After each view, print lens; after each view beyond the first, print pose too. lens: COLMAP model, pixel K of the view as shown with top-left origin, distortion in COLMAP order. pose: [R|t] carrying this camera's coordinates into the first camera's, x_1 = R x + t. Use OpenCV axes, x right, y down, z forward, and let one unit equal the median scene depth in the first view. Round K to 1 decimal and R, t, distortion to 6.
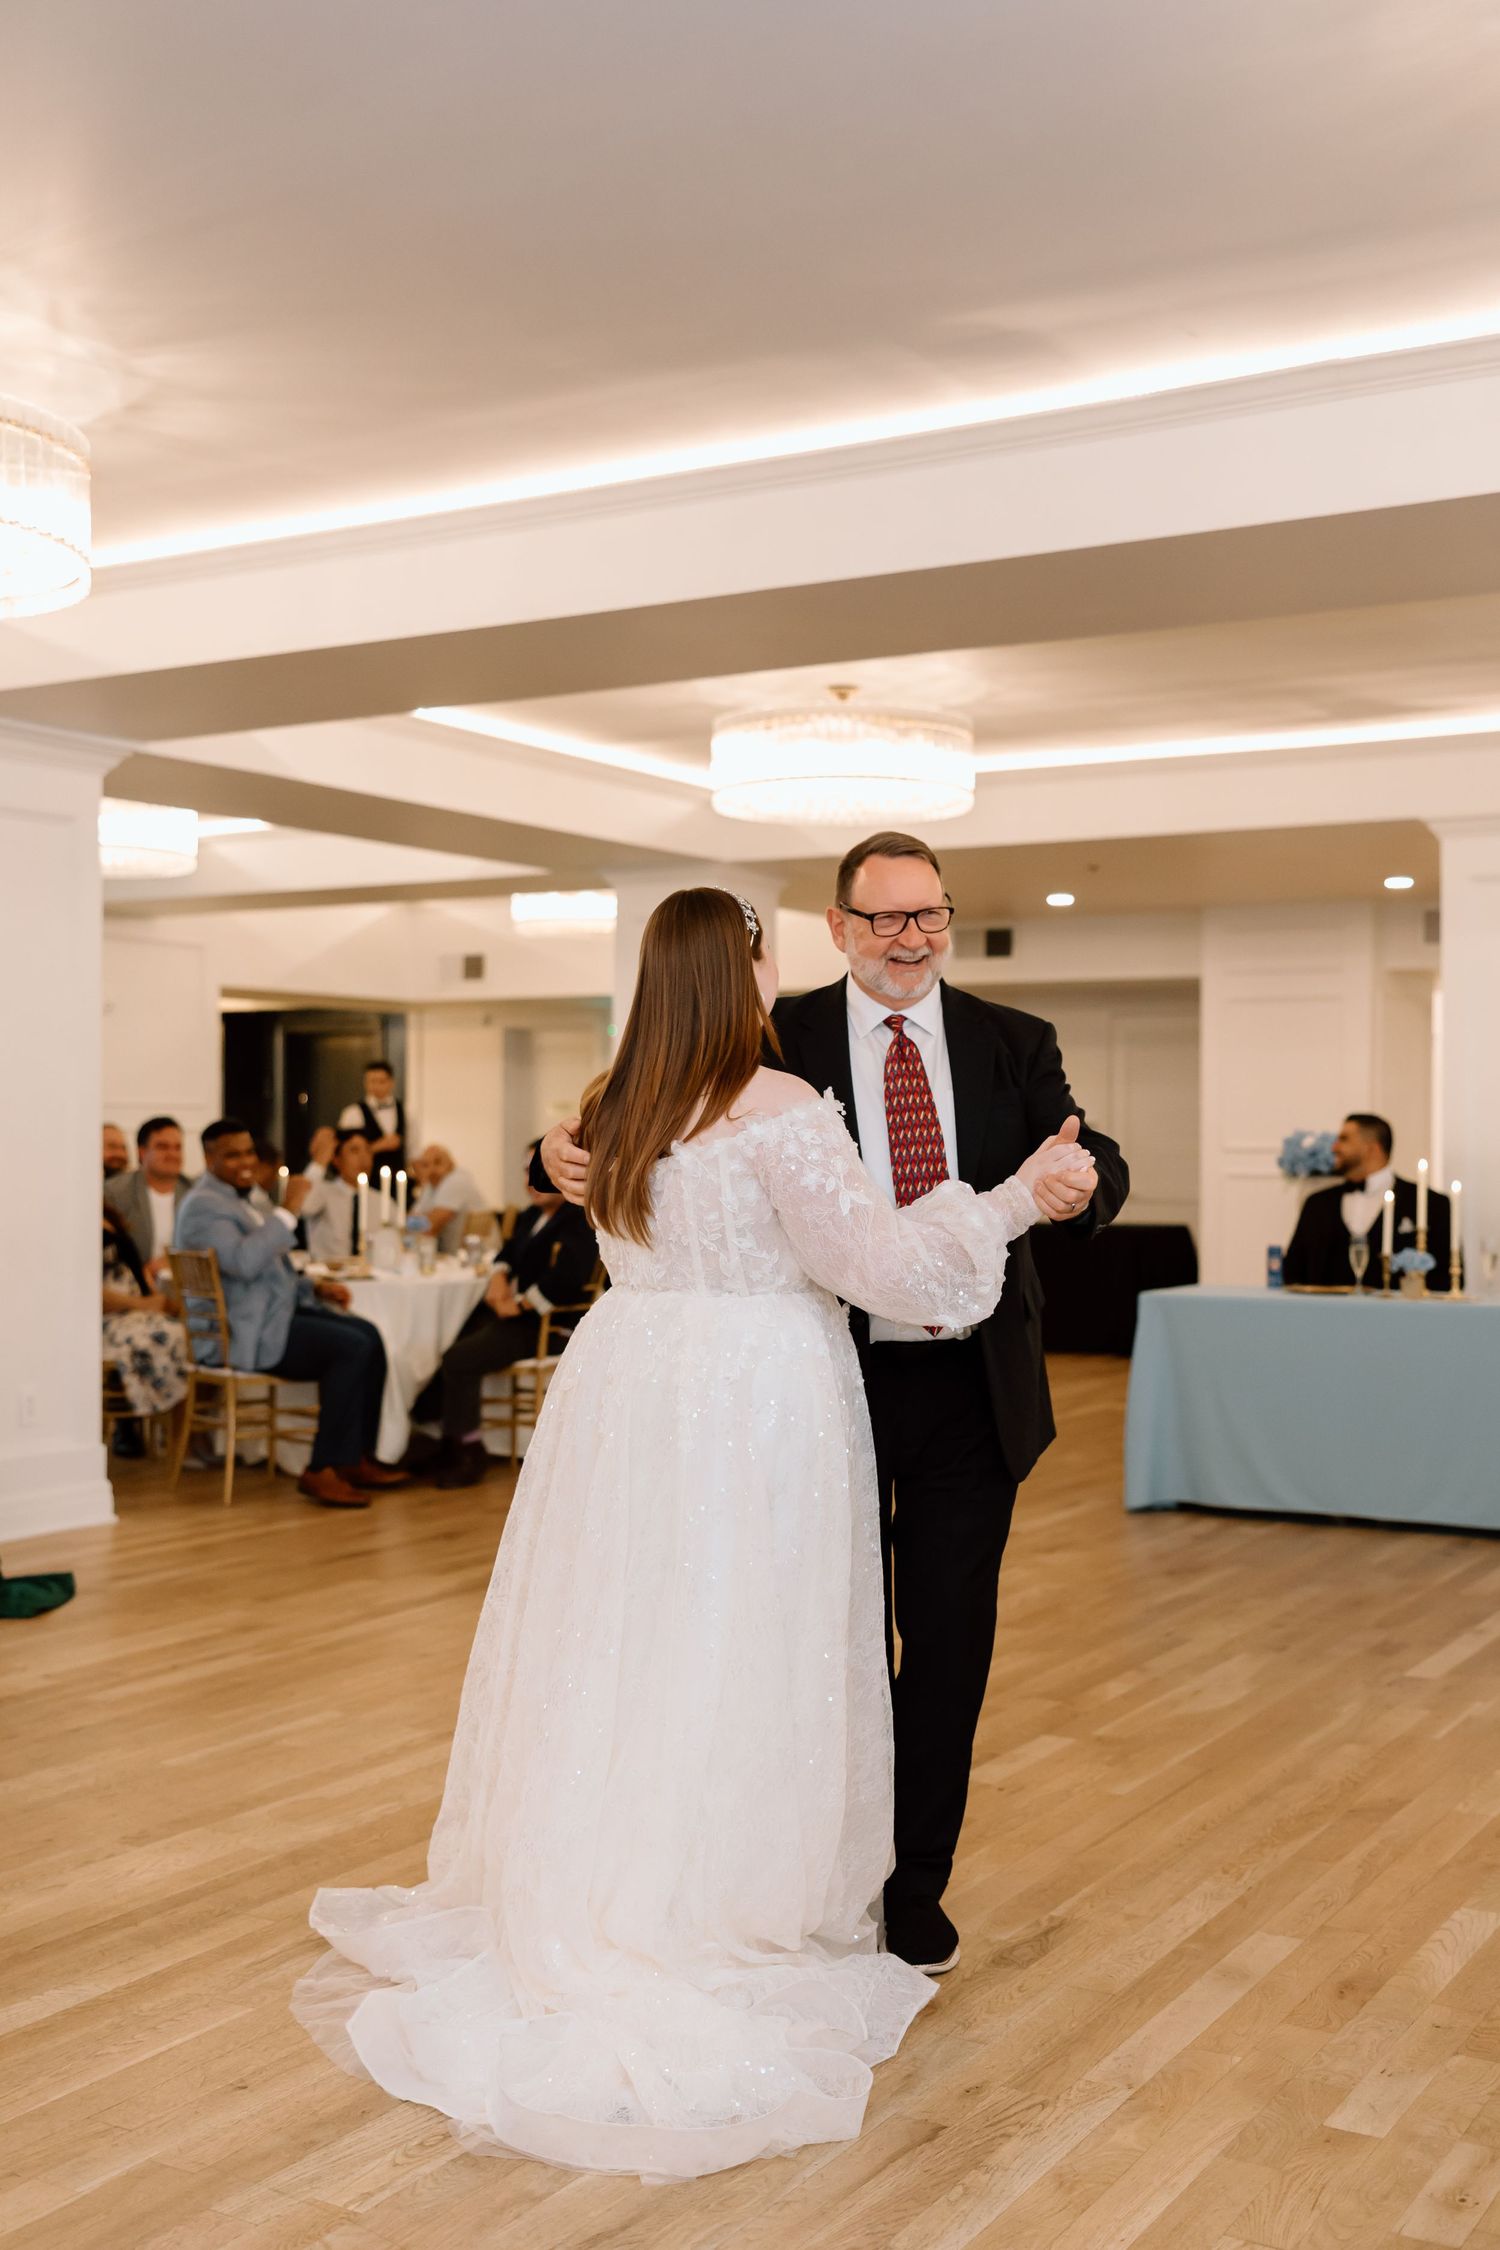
lens RADIAL K [[2403.9, 0, 721.3], [0, 2403.9, 1179.3], [0, 0, 1]] dist [0.009975, -0.012129]
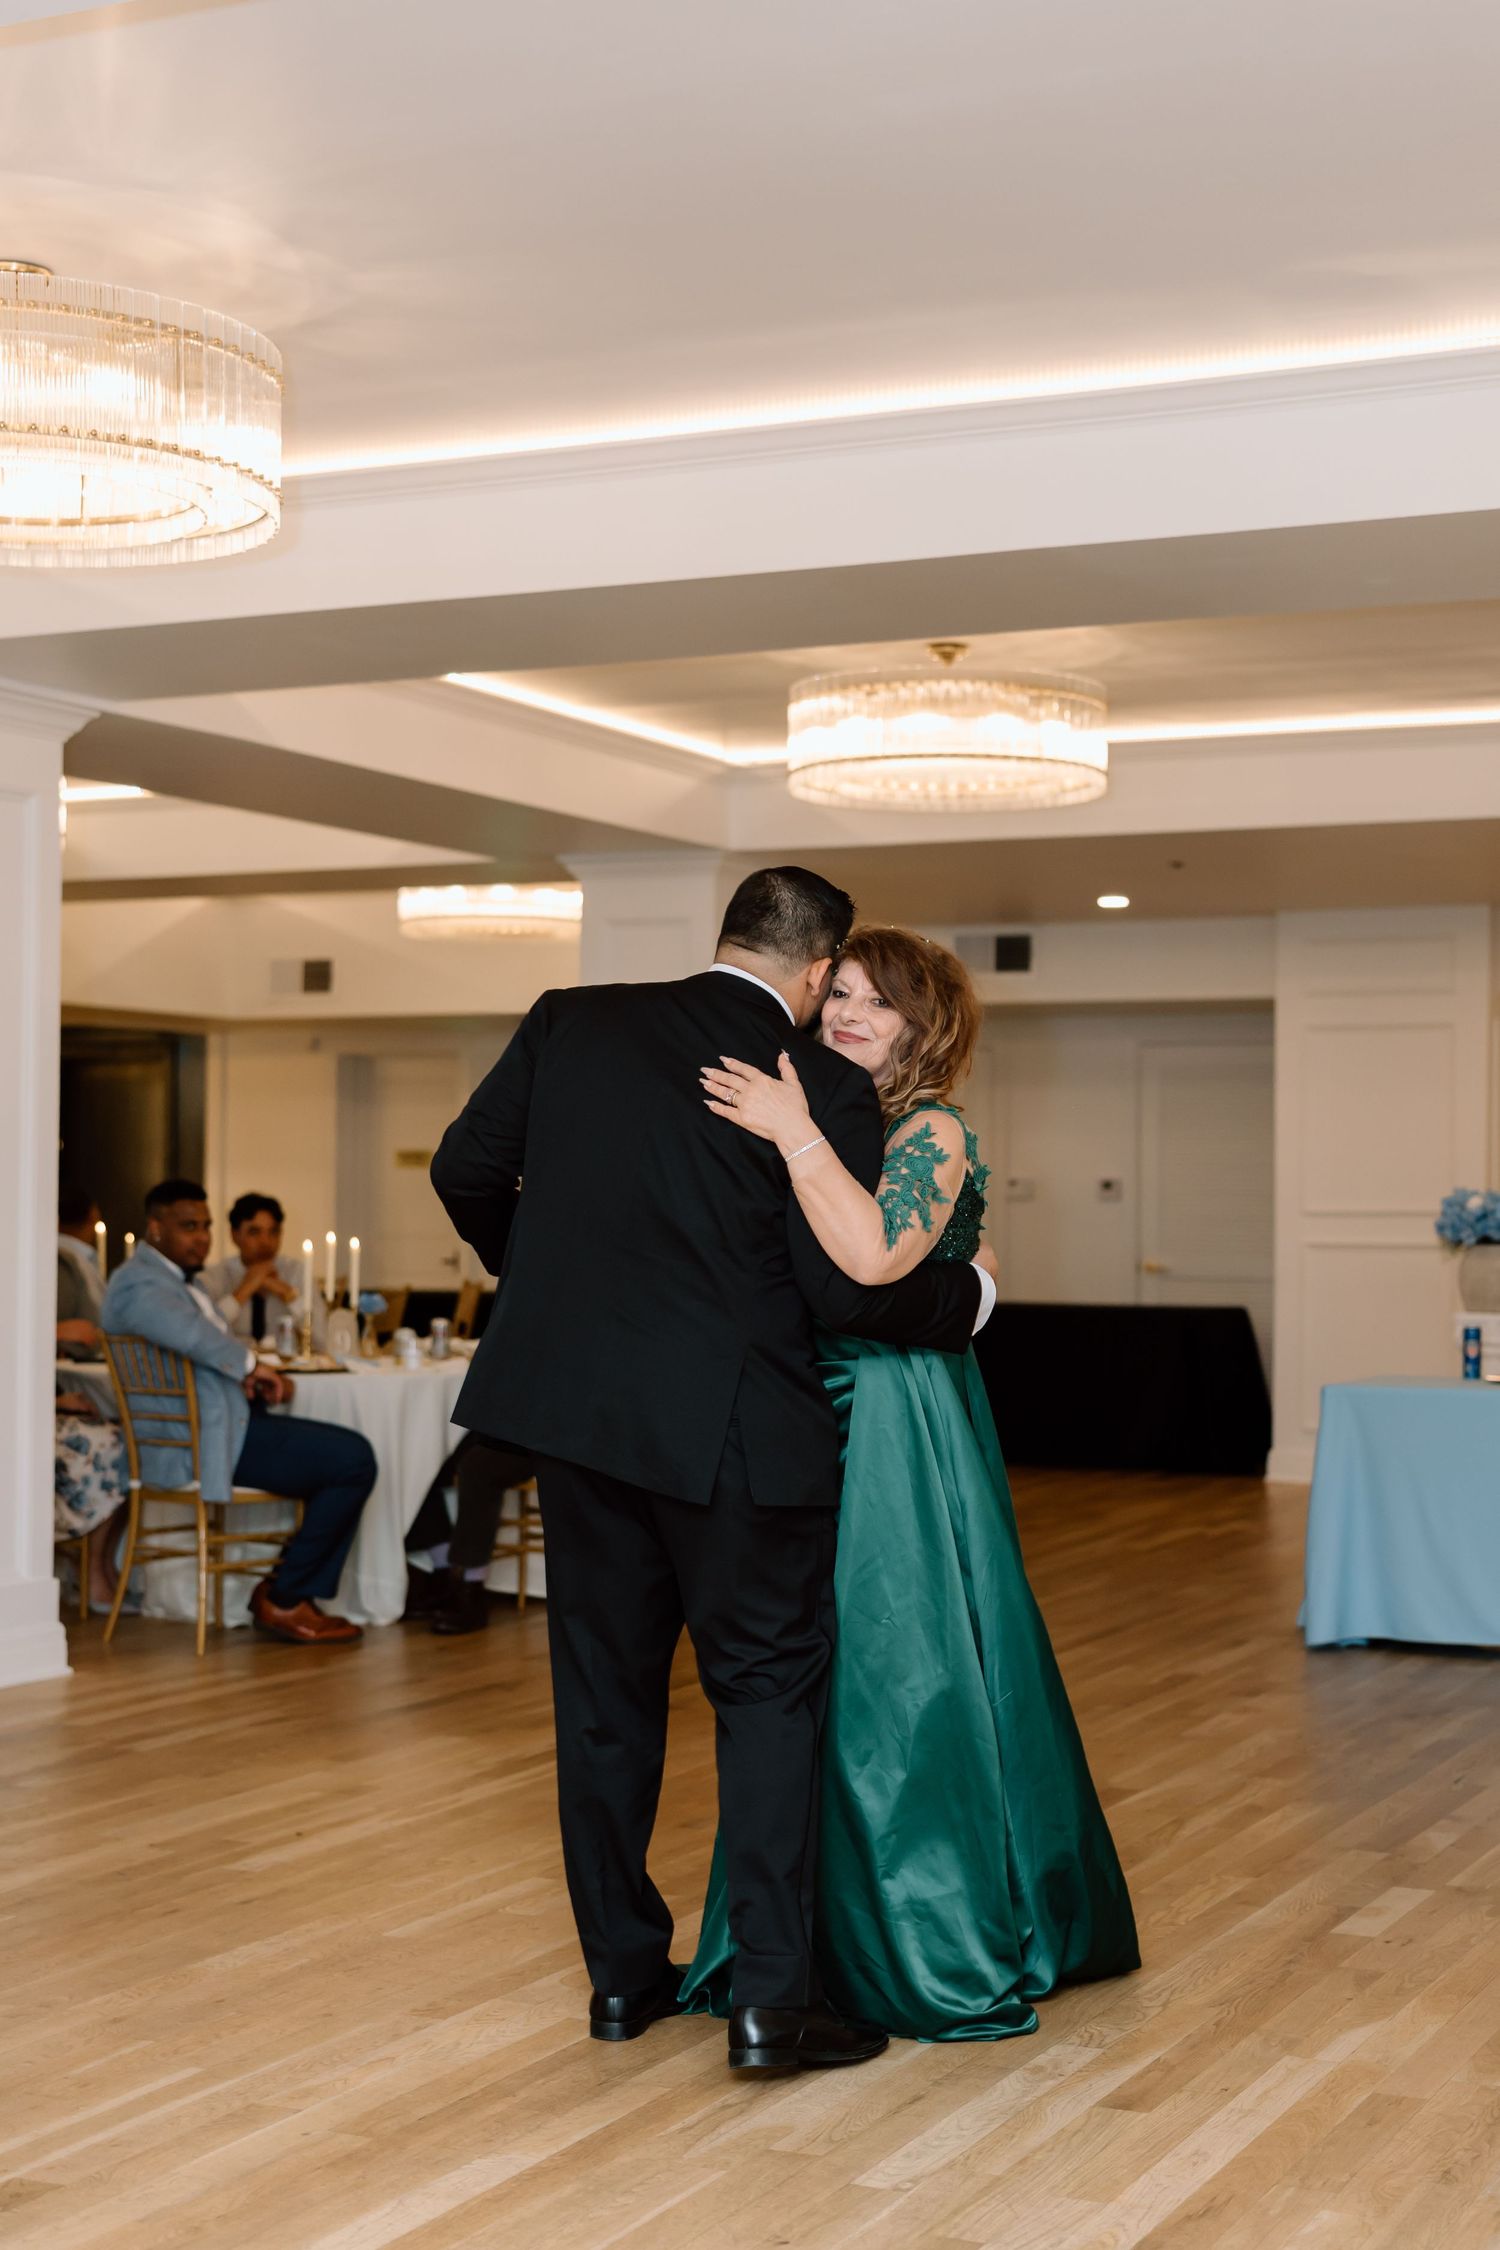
lens RADIAL K [[3199.4, 0, 754.7], [0, 3199.4, 1165.8], [0, 0, 1]] dist [0.025685, -0.044801]
pose [[0.995388, 0.004350, 0.095831, -0.172722], [-0.001619, 0.999591, -0.028555, 0.005604], [-0.095916, 0.028269, 0.994988, -0.105067]]
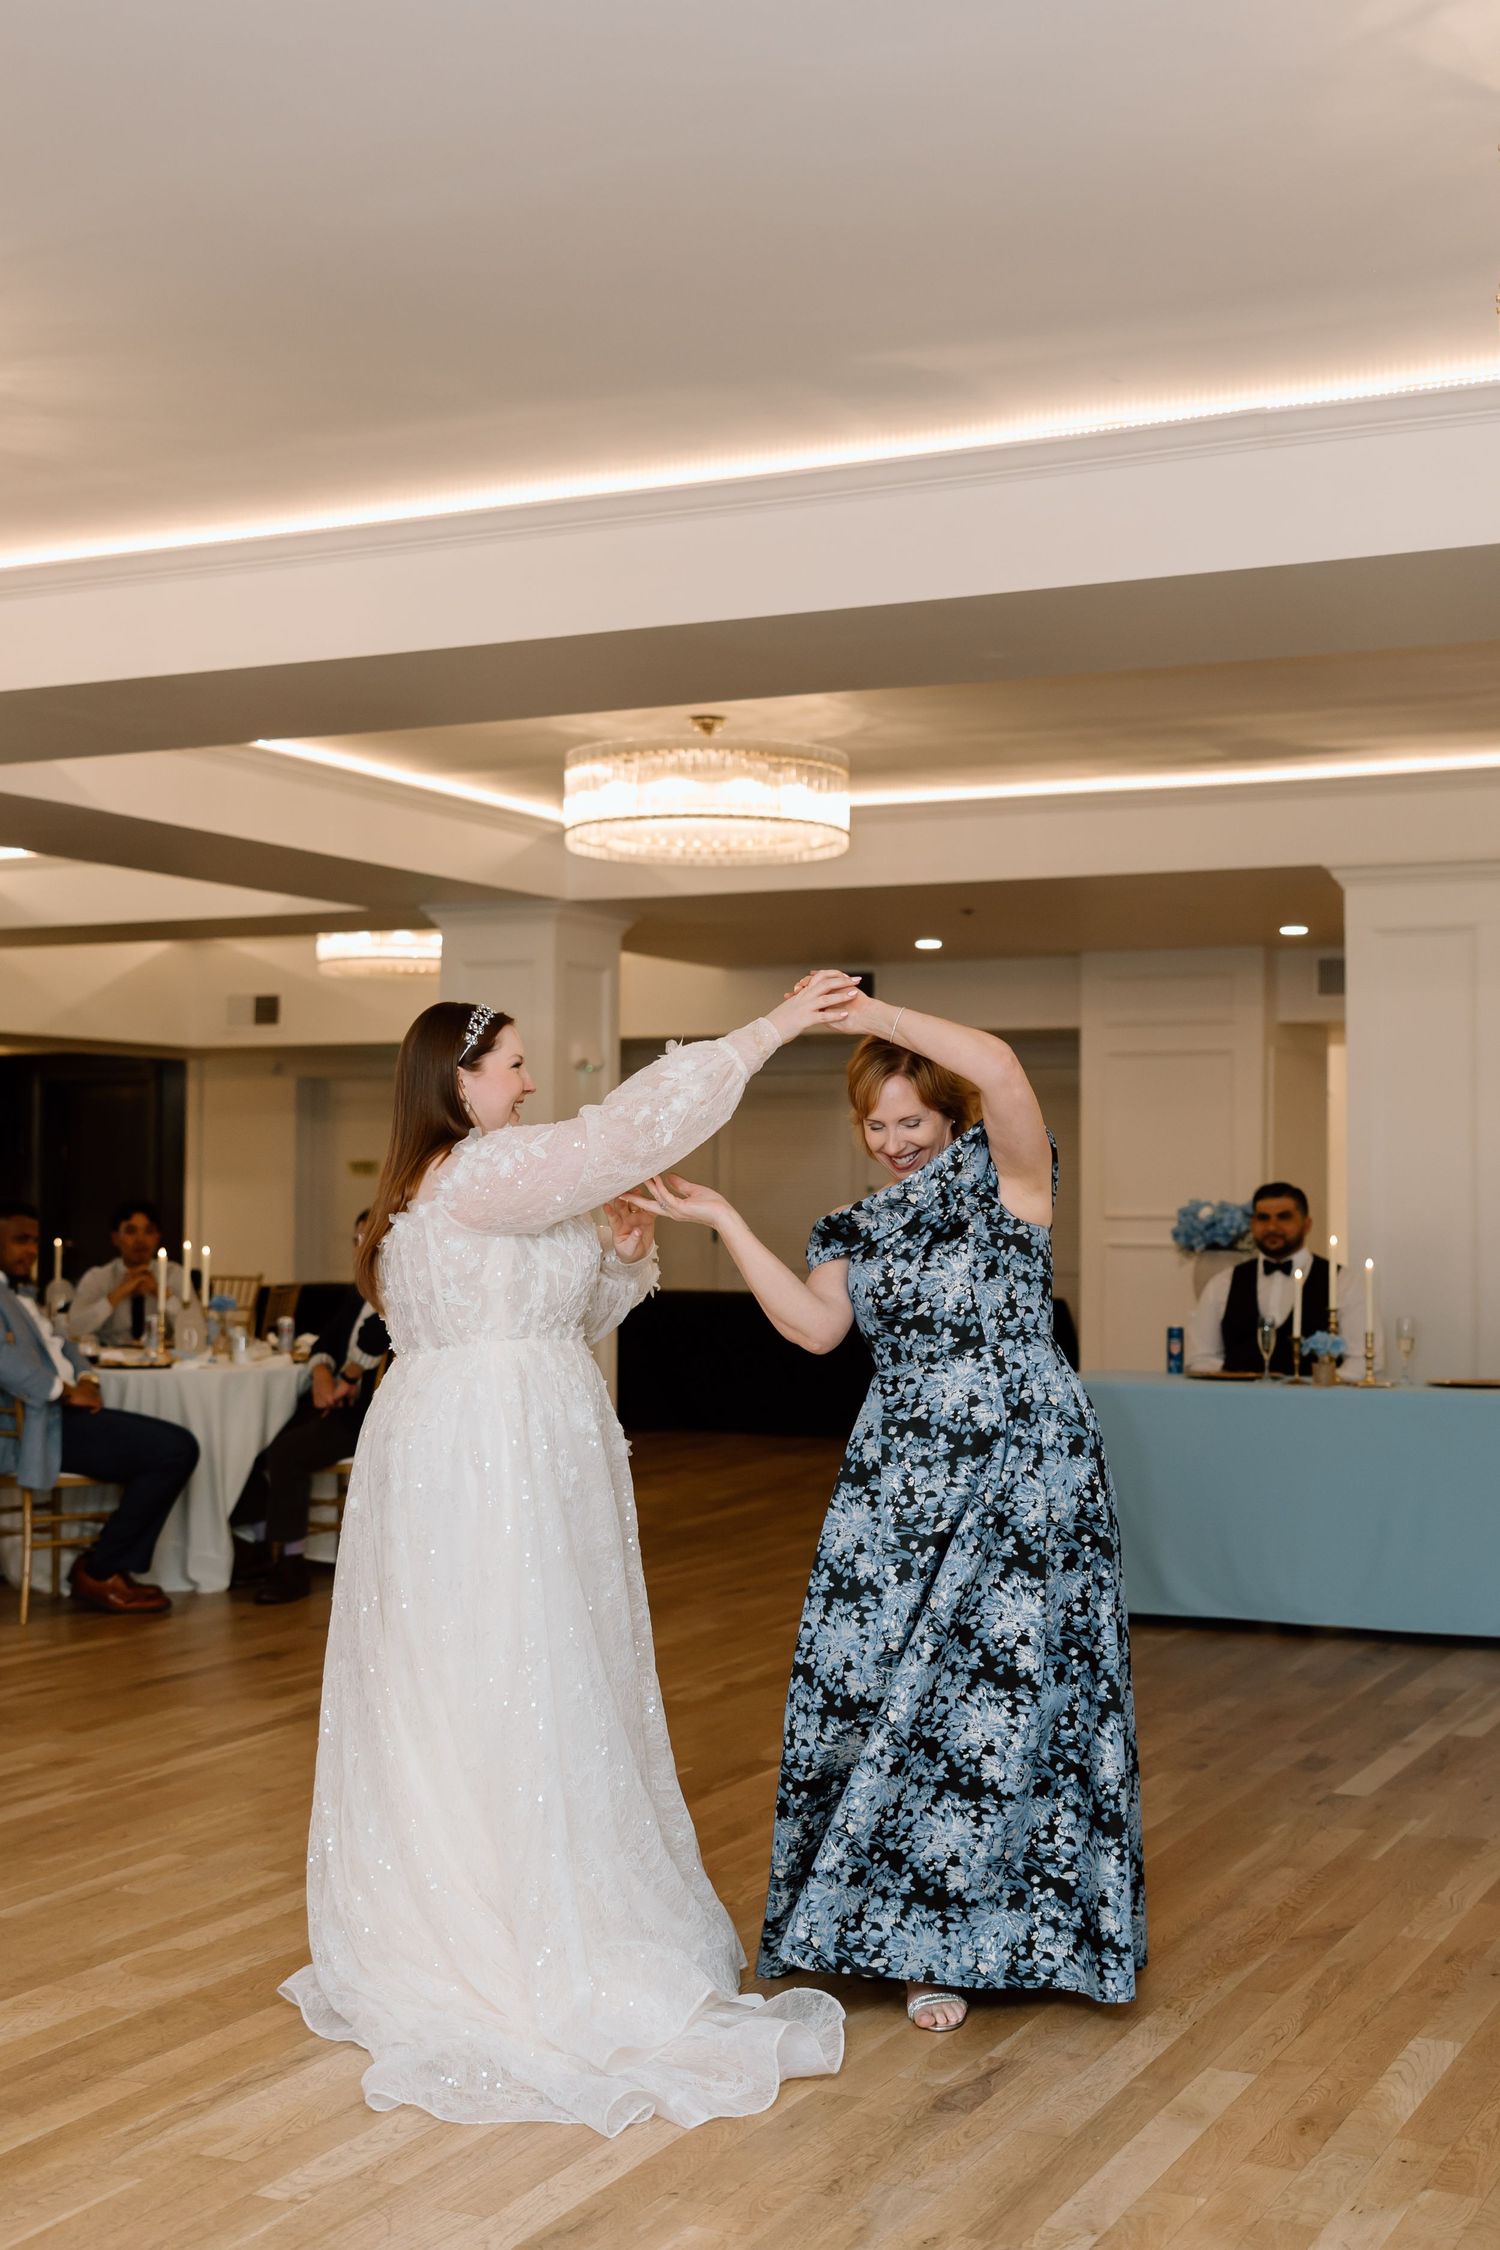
lens RADIAL K [[2724.2, 0, 750.0], [0, 2724.2, 1125.0], [0, 0, 1]] dist [-0.021629, 0.064206]
pose [[0.996312, 0.003818, 0.085716, -0.031266], [-0.000106, 0.999064, -0.043258, -0.006617], [-0.085801, 0.043089, 0.995380, -0.038986]]
